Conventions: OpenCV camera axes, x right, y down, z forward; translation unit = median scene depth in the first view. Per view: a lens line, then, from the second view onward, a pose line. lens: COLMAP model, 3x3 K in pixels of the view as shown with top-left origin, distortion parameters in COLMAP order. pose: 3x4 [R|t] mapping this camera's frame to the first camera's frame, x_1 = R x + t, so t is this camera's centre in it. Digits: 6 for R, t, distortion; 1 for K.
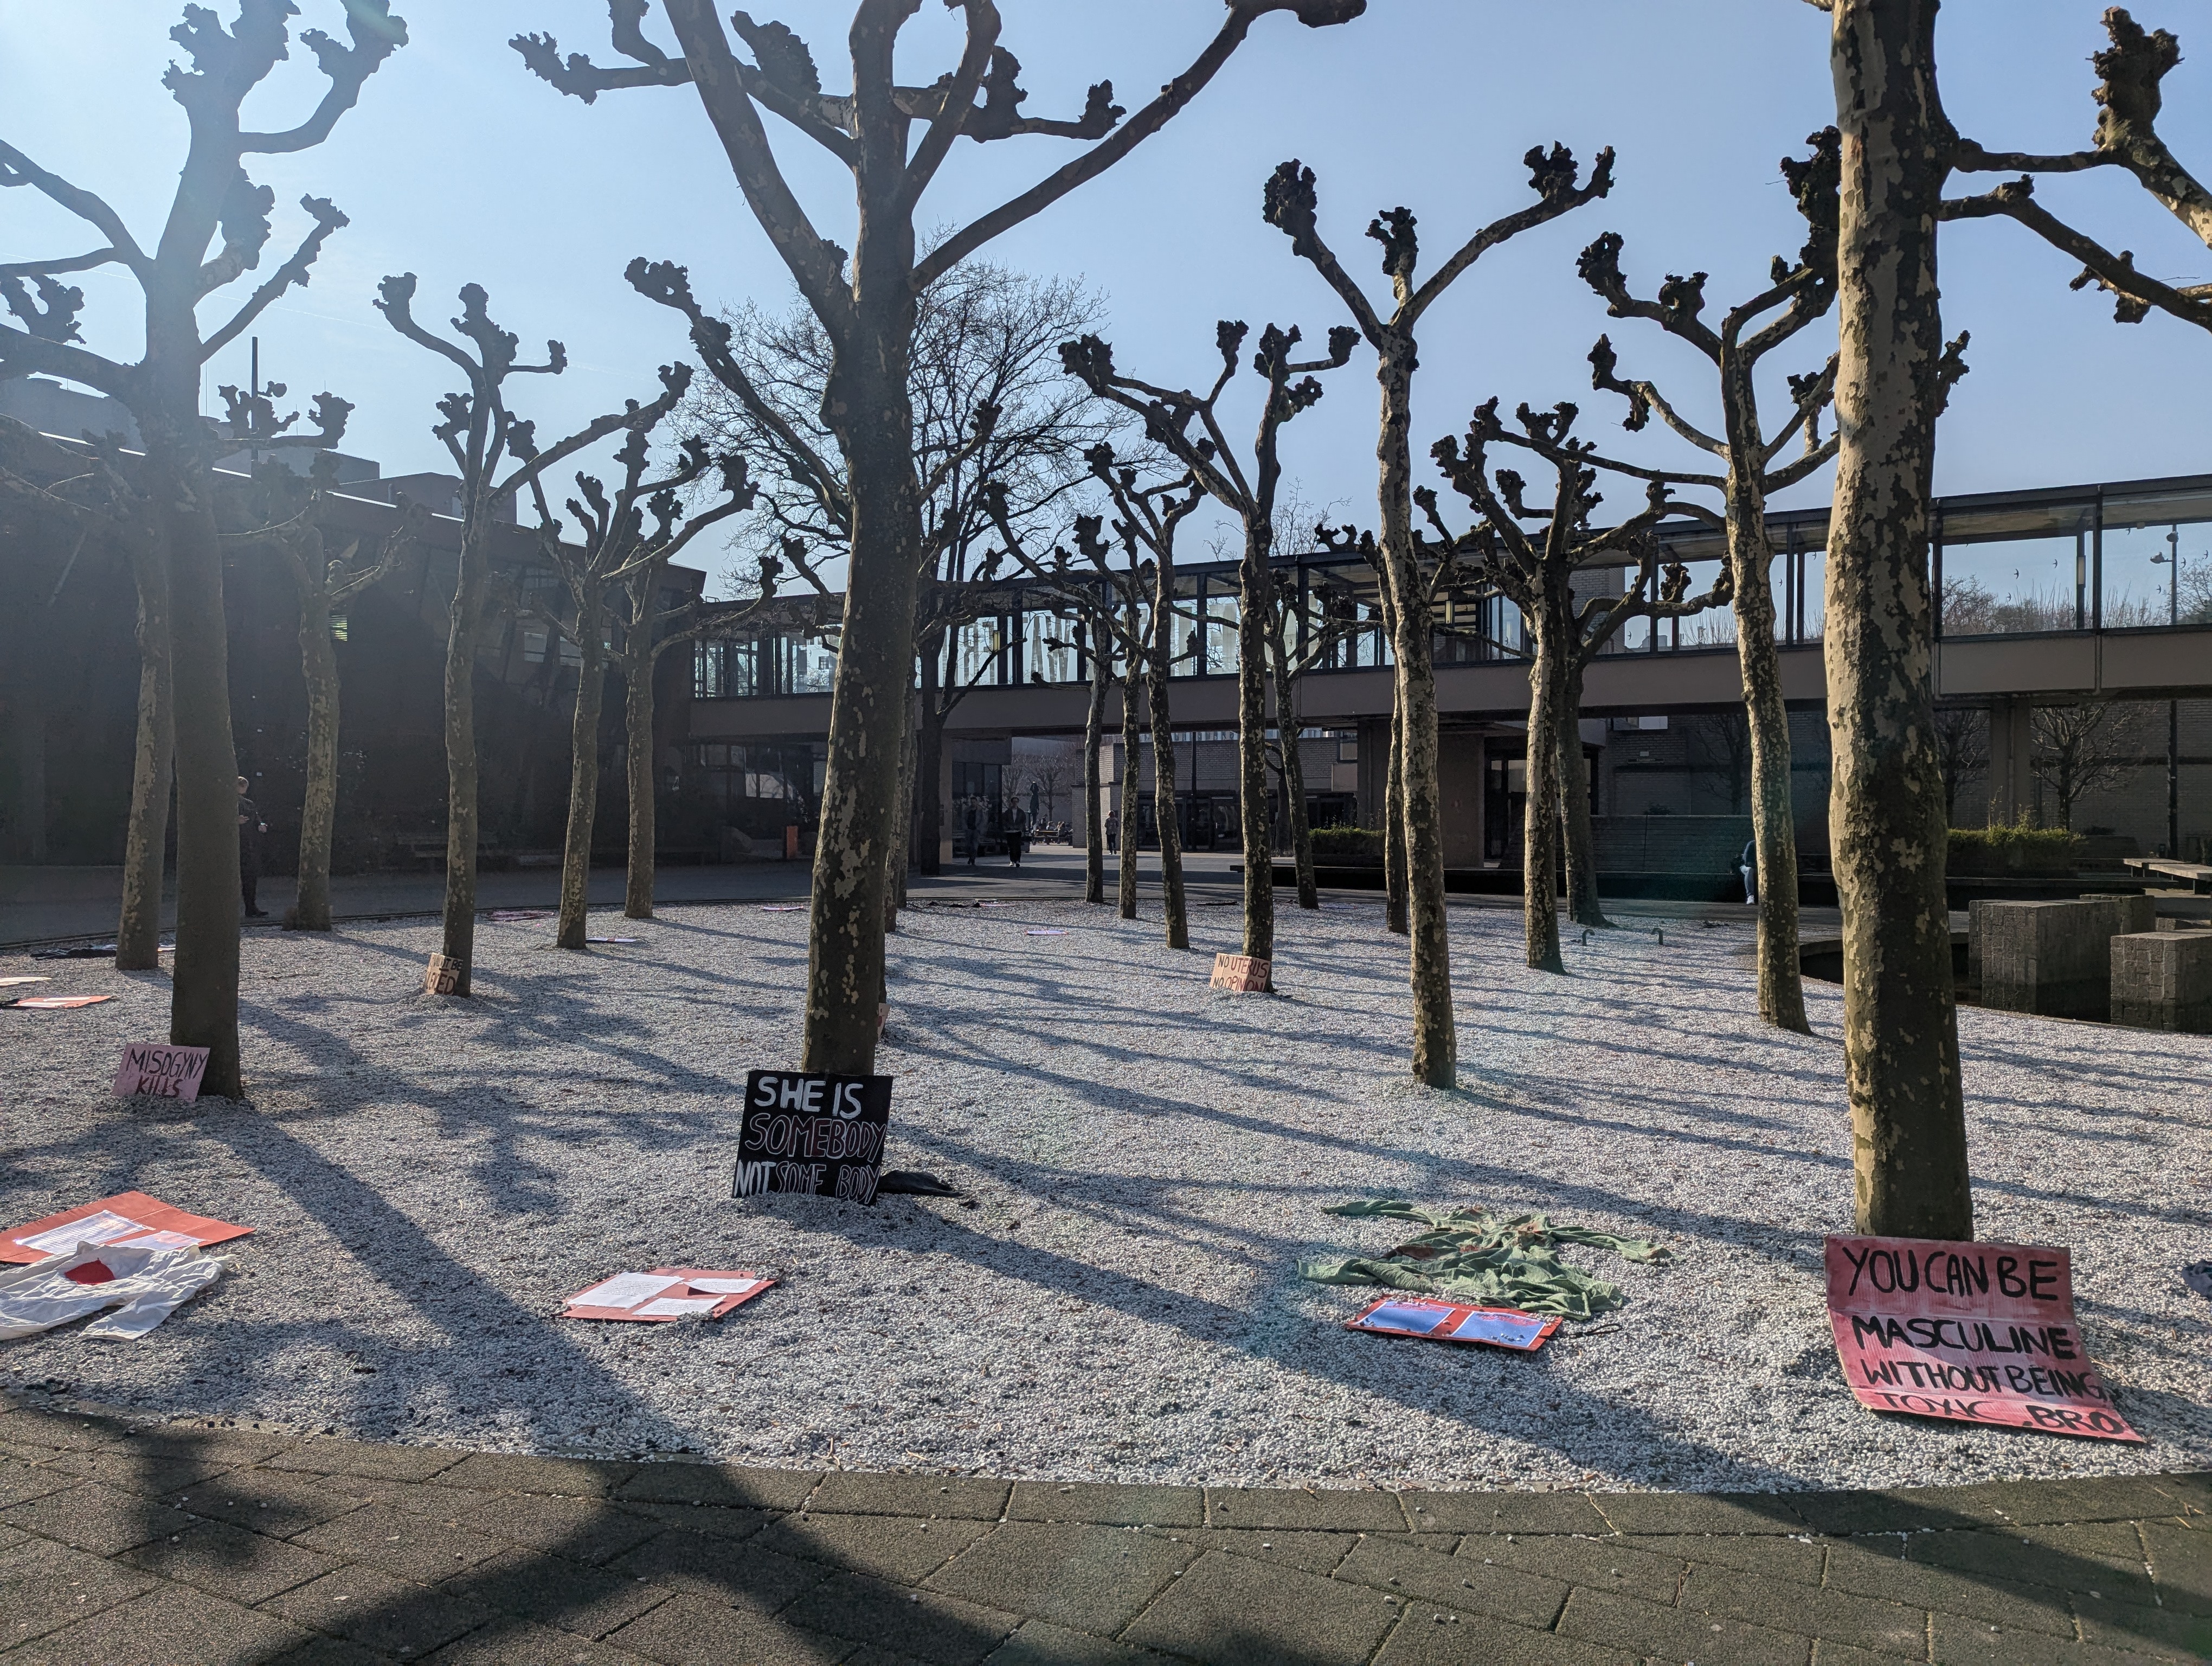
lens RADIAL K [[1530.1, 0, 1107.2], [0, 1530.1, 821.1], [0, 0, 1]] dist [0.069046, -0.064756]
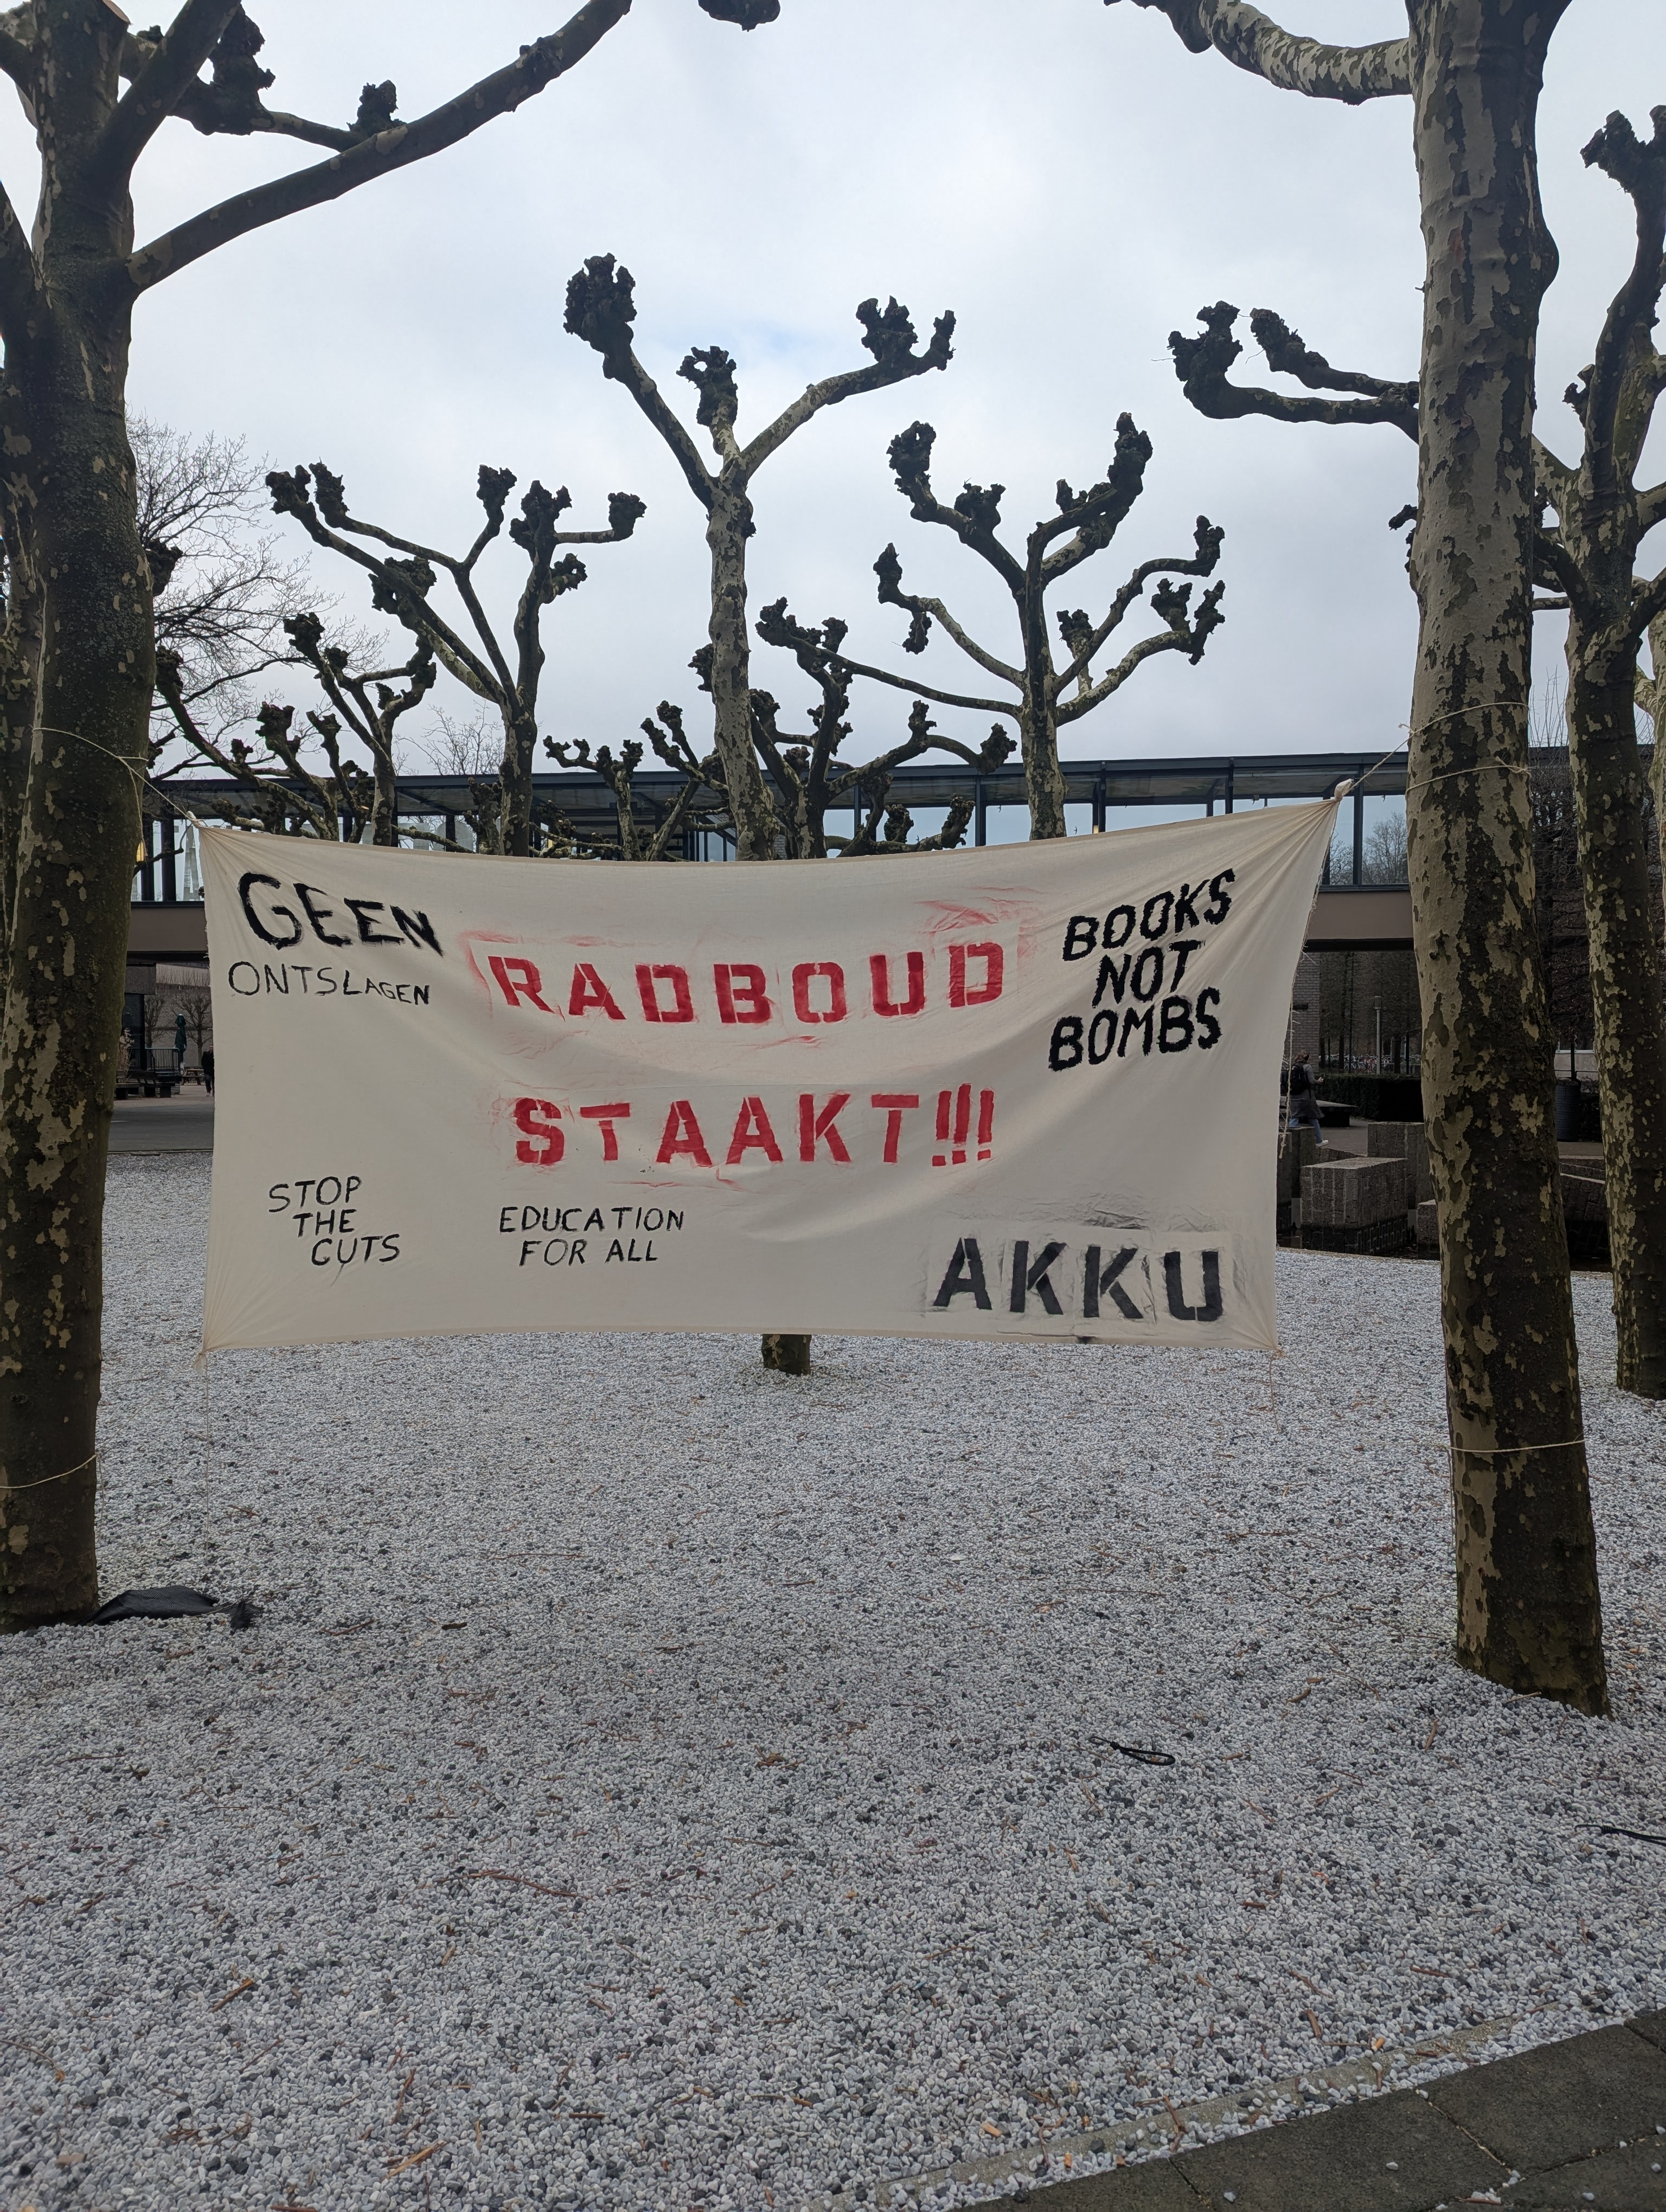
lens RADIAL K [[1530.1, 0, 833.0], [0, 1530.1, 1106.0], [0, 0, 1]] dist [0.069046, -0.064756]
pose [[0.937243, -0.012243, 0.348463, -0.046050], [0.001281, 0.999497, 0.031672, -0.003639], [-0.348676, -0.029238, 0.936787, 0.138380]]
